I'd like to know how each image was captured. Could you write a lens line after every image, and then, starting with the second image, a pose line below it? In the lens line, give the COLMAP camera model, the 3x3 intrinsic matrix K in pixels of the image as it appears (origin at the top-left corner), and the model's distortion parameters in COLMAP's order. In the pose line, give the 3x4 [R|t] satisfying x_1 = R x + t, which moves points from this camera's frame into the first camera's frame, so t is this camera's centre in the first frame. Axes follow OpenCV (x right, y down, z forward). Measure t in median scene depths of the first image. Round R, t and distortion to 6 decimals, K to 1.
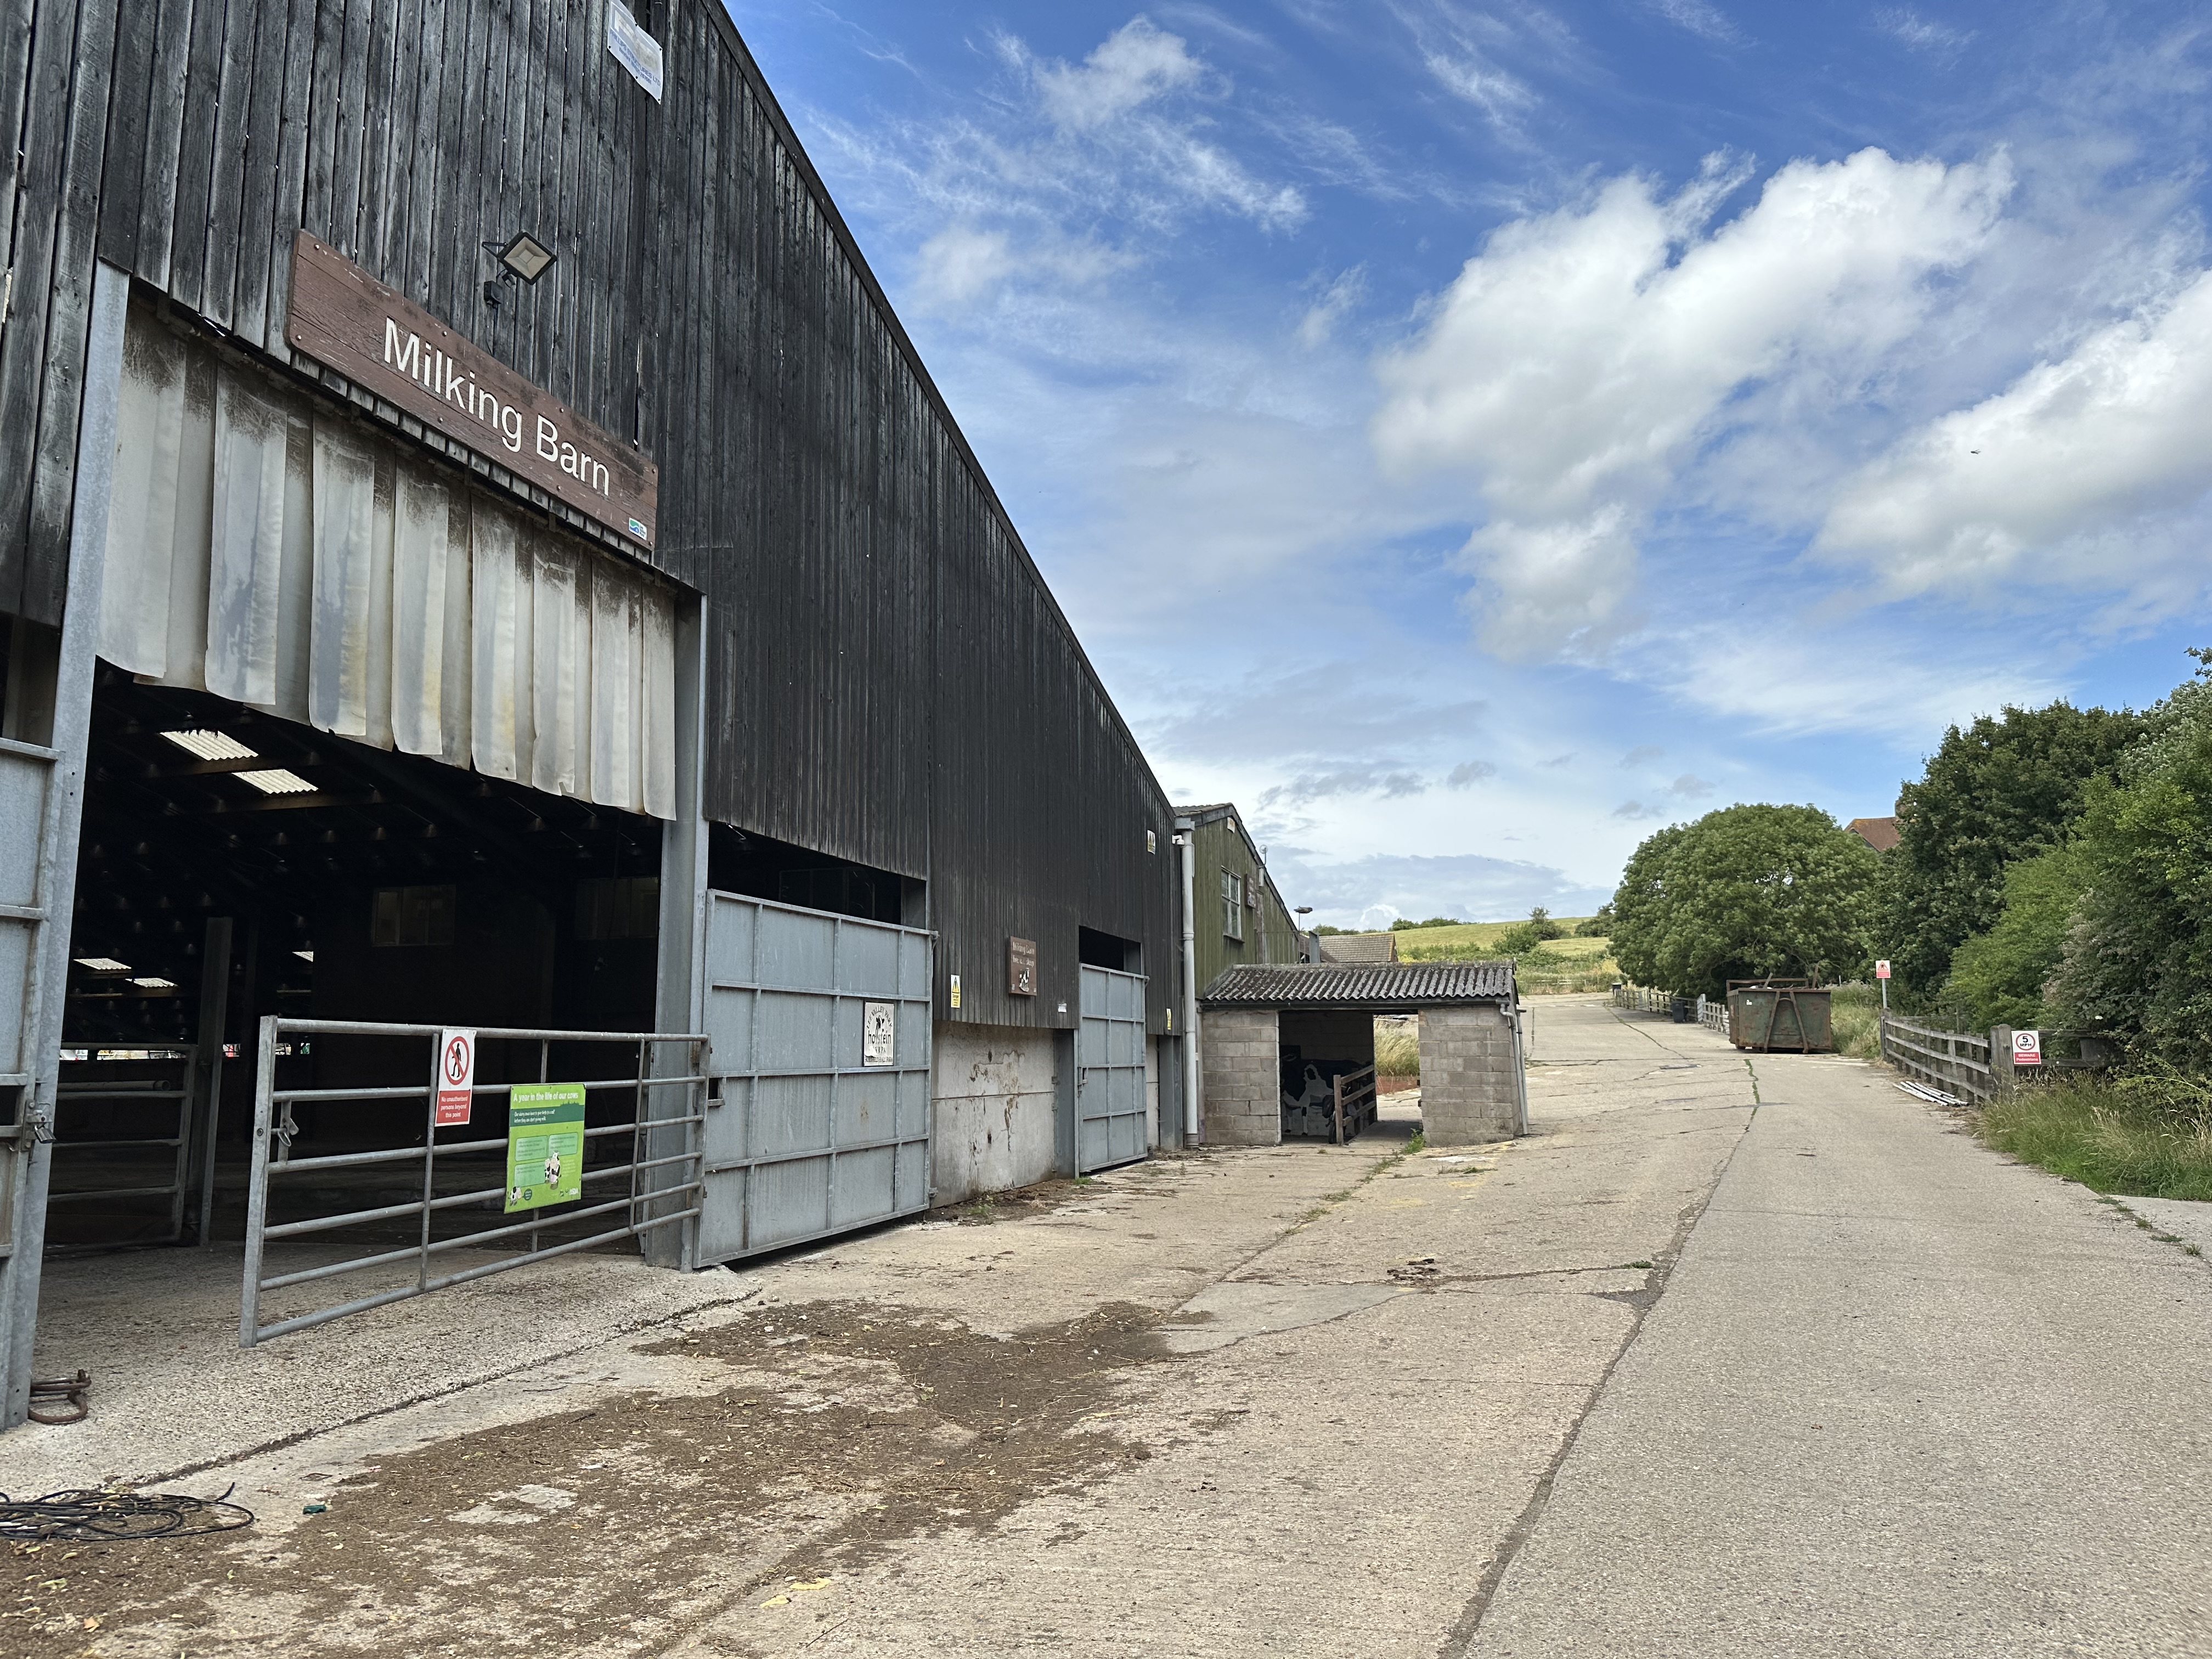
lens RADIAL K [[1525.4, 0, 1106.0], [0, 1525.4, 829.5], [0, 0, 1]] dist [0.076695, -0.111449]
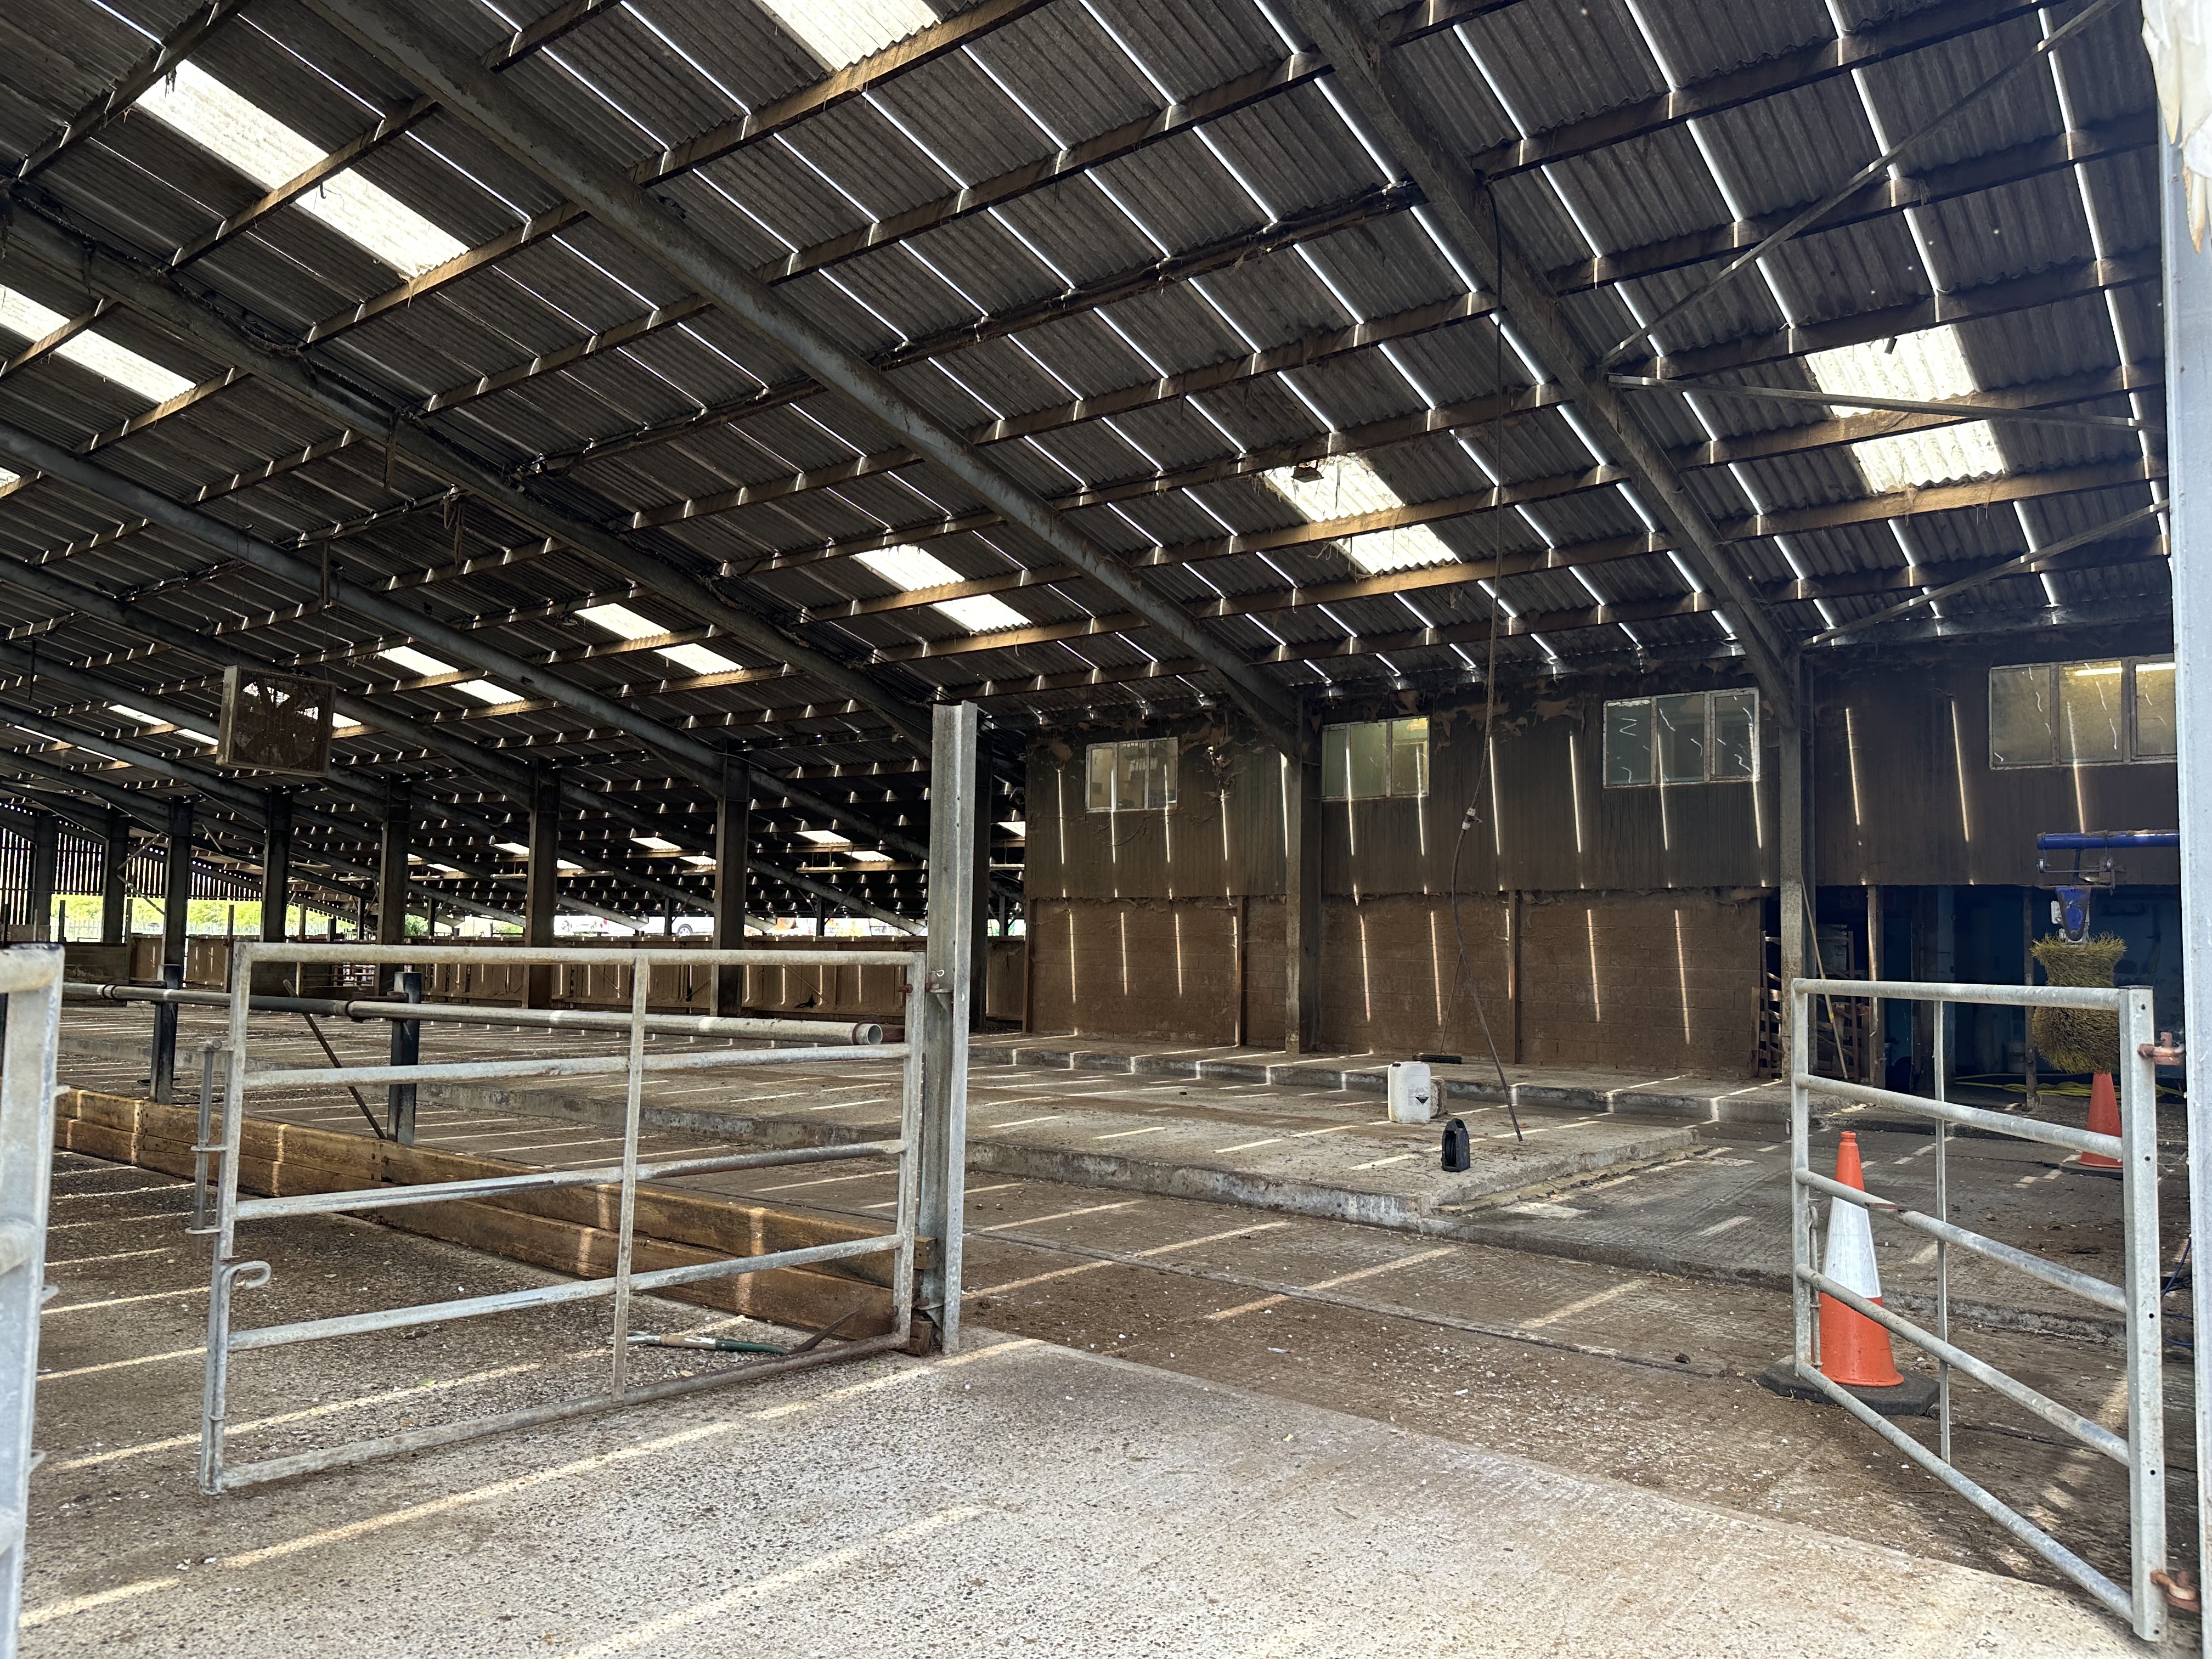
lens RADIAL K [[1525.4, 0, 1106.0], [0, 1525.4, 829.5], [0, 0, 1]] dist [0.076695, -0.111449]
pose [[0.921062, -0.000723, -0.389415, -0.341690], [0.029739, 0.997208, 0.068490, 0.066992], [0.388279, -0.074664, 0.918512, 0.570992]]
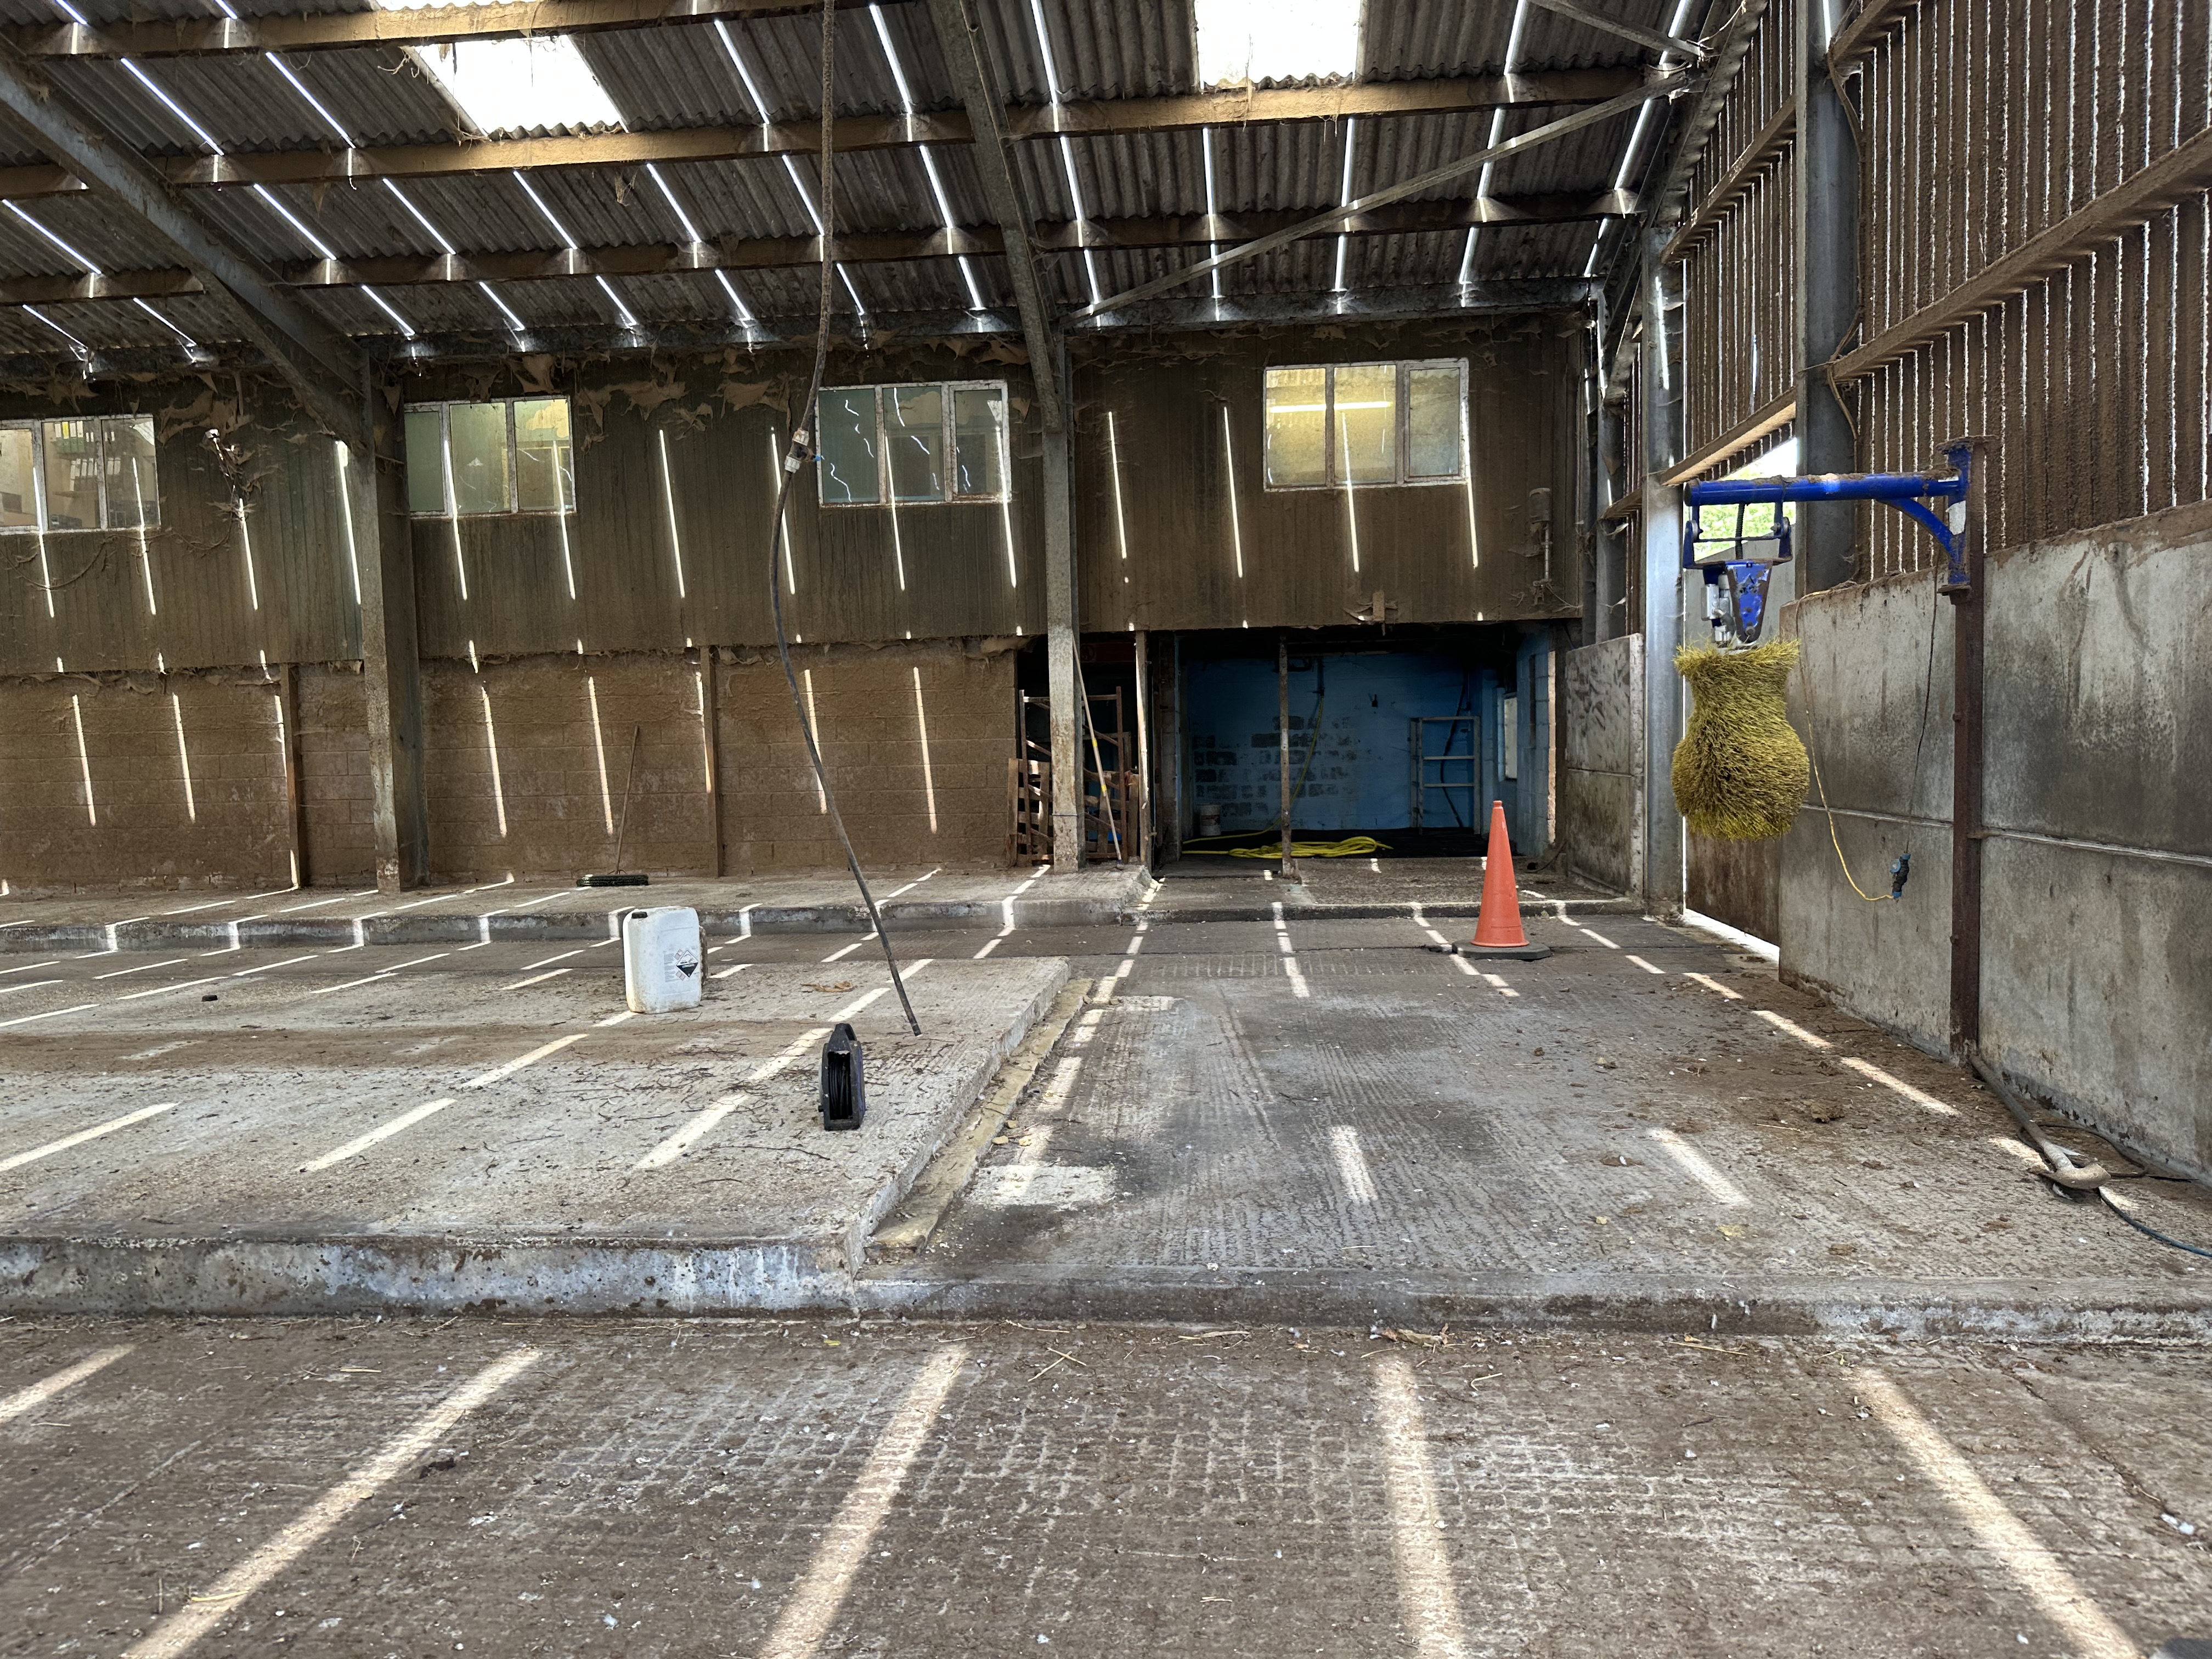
lens RADIAL K [[1547.3, 0, 1102.7], [0, 1547.3, 849.1], [0, 0, 1]] dist [0.060204, -0.090131]
pose [[0.984135, -0.026589, 0.175420, -0.492657], [-0.012273, 0.976137, 0.216808, 0.145411], [-0.176999, -0.215521, 0.960324, 0.984689]]
